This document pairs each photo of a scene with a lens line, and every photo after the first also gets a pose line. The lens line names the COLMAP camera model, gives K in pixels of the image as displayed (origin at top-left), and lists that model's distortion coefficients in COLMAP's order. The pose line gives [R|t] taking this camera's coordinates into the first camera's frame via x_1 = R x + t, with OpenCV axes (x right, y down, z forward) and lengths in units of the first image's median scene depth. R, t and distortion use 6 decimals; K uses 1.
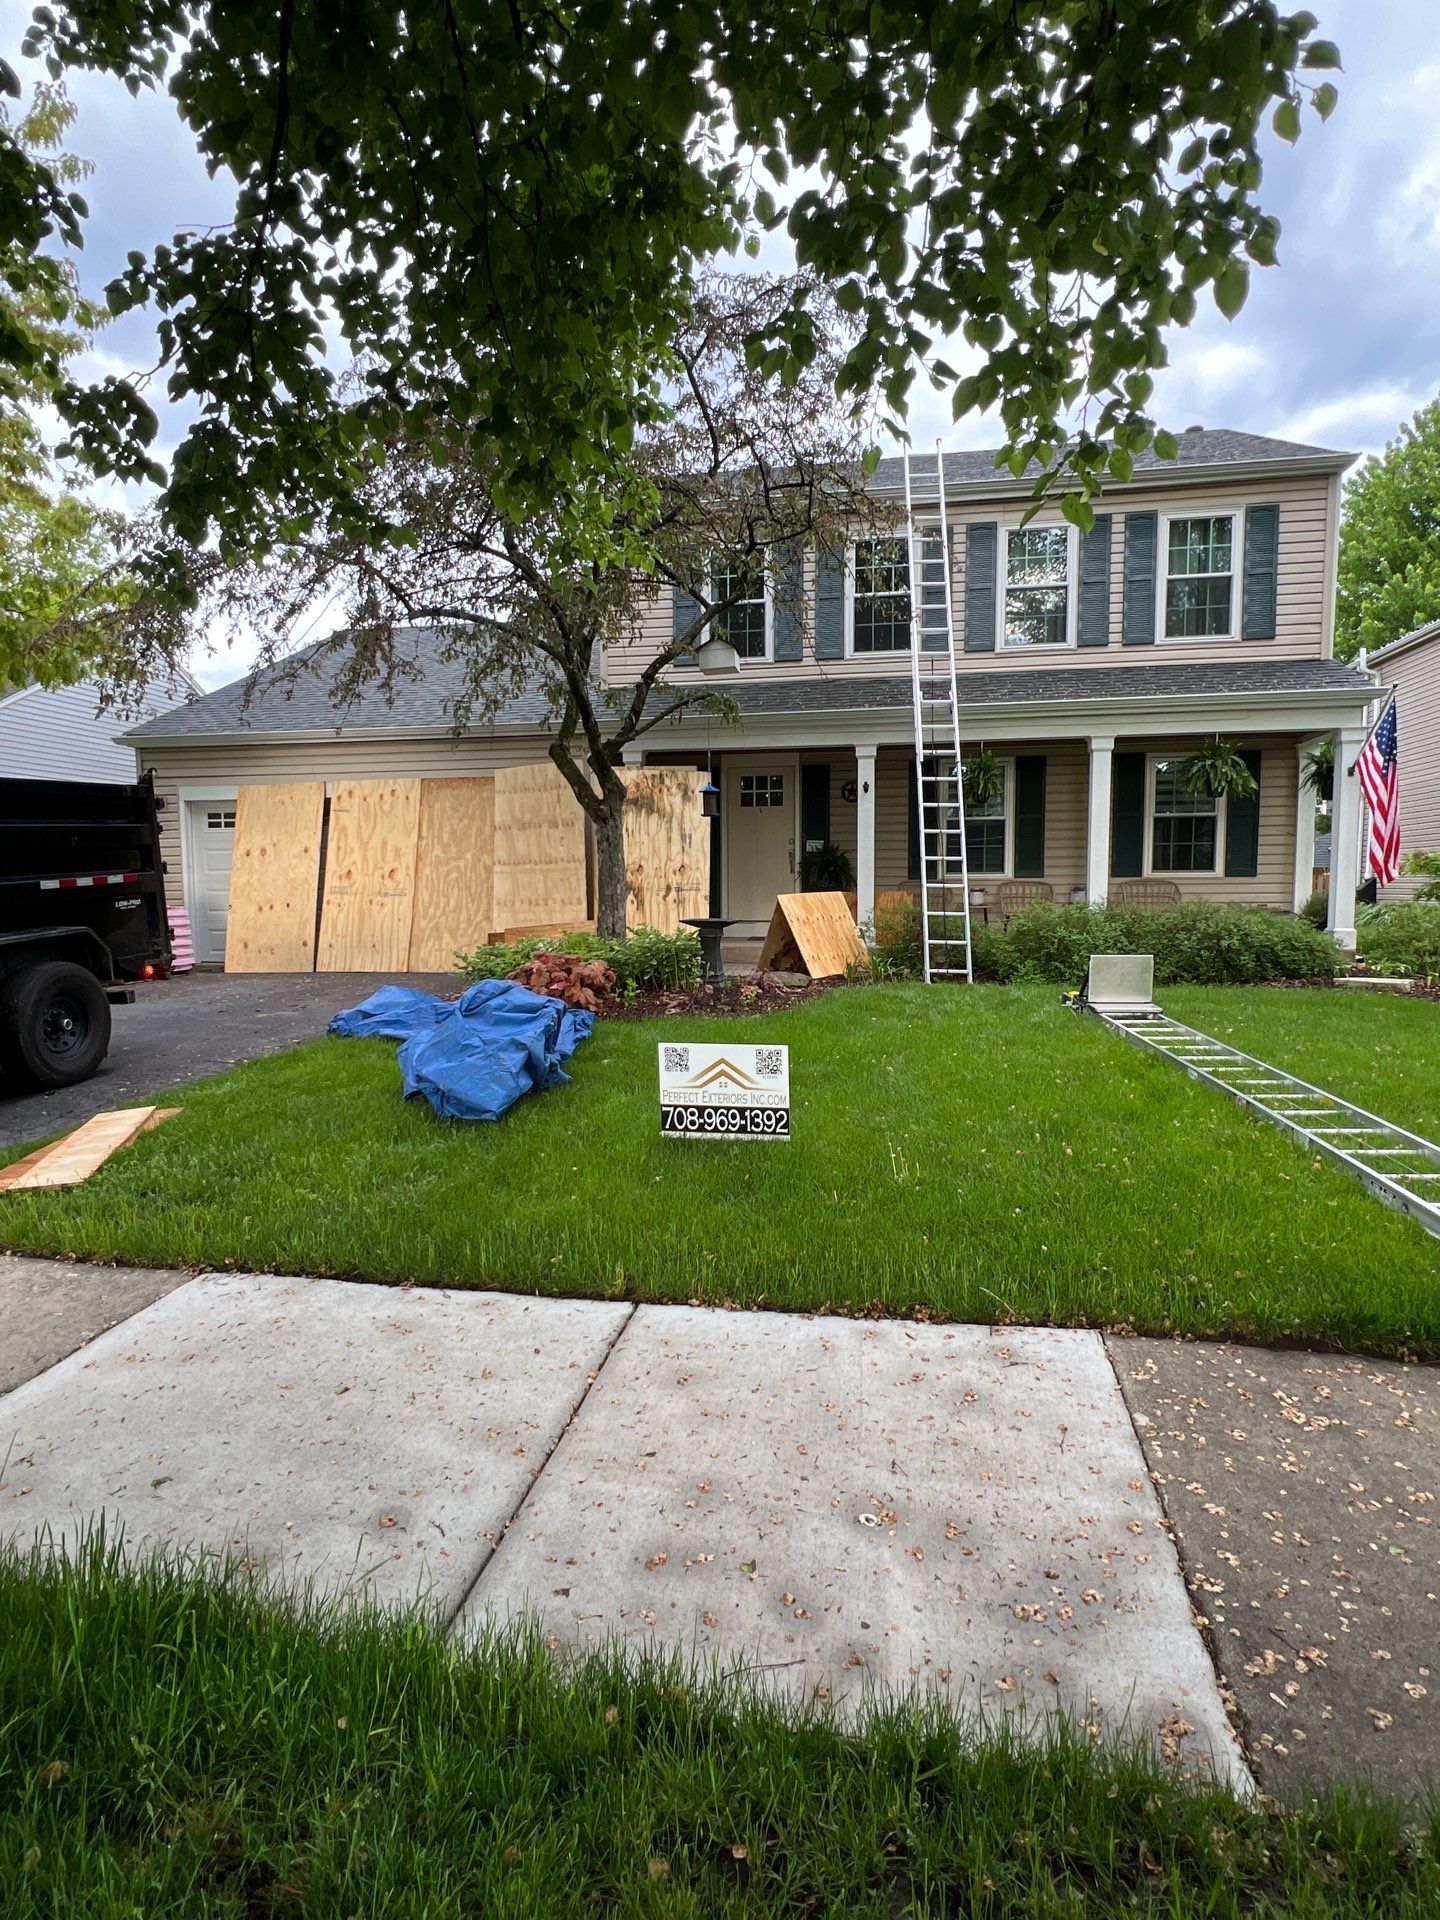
lens RADIAL K [[1011.2, 0, 720.0], [0, 1011.2, 960.0], [0, 0, 1]] dist [-0.000563, 0.001393]
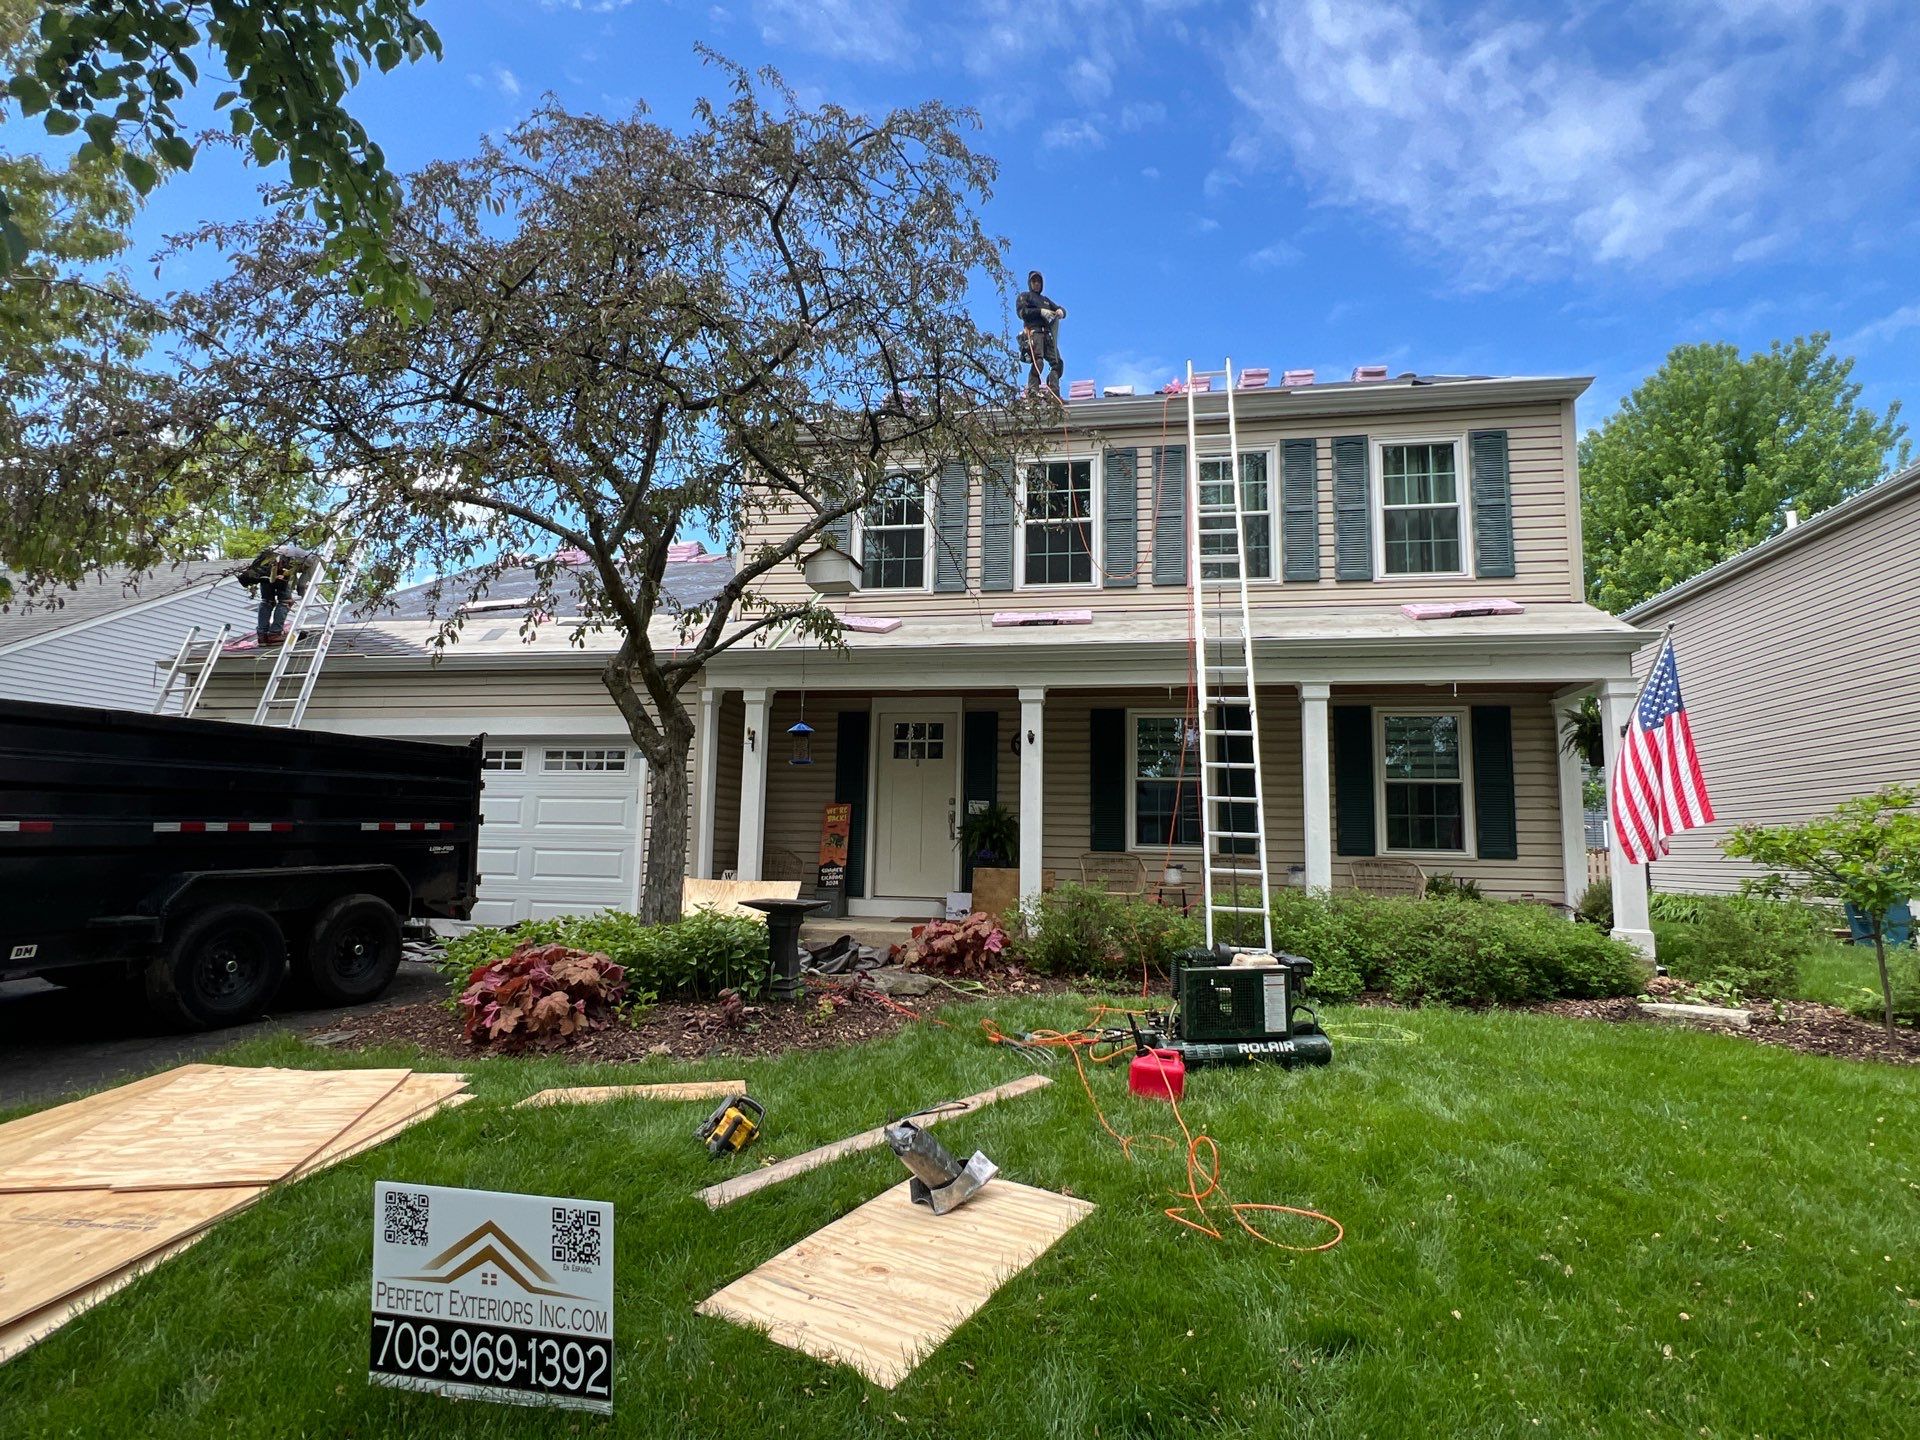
lens RADIAL K [[1011.2, 0, 960.0], [0, 1011.2, 720.0], [0, 0, 1]] dist [-0.000563, 0.001393]
pose [[0.999662, 0.024913, -0.007388, 0.093622], [-0.025884, 0.979817, -0.198213, -0.020499], [0.002301, 0.198337, 0.980131, 0.194225]]
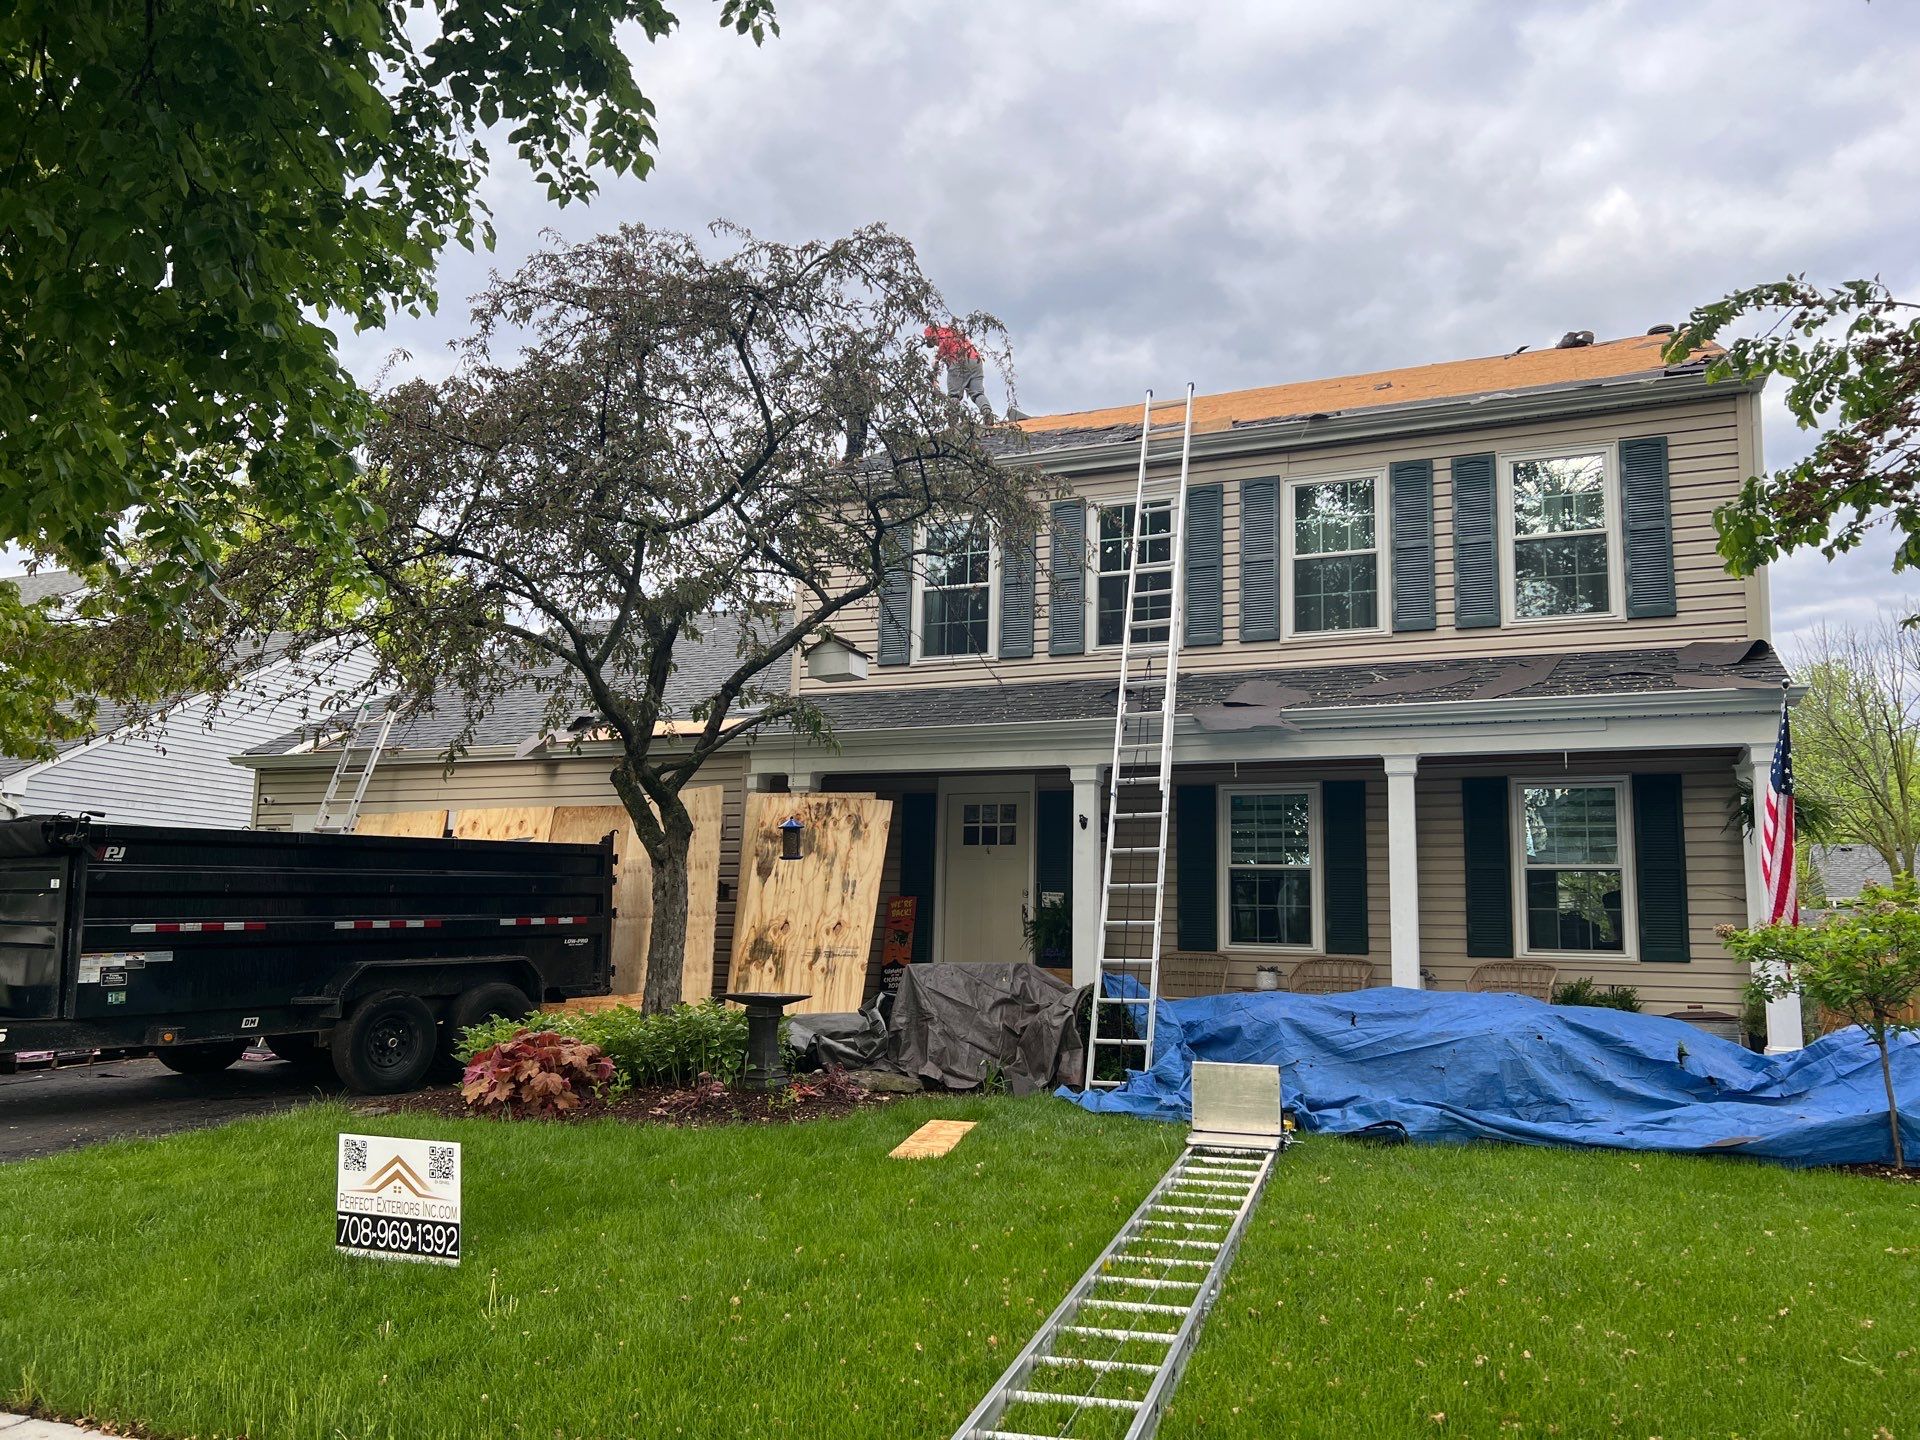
lens RADIAL K [[1468.0, 0, 960.0], [0, 1468.0, 720.0], [0, 0, 1]] dist [0.043410, -0.008651]
pose [[0.974884, -0.006812, -0.222608, 0.299754], [-0.044031, 0.973908, -0.222630, -0.000454], [0.218316, 0.226840, 0.949148, -0.057718]]
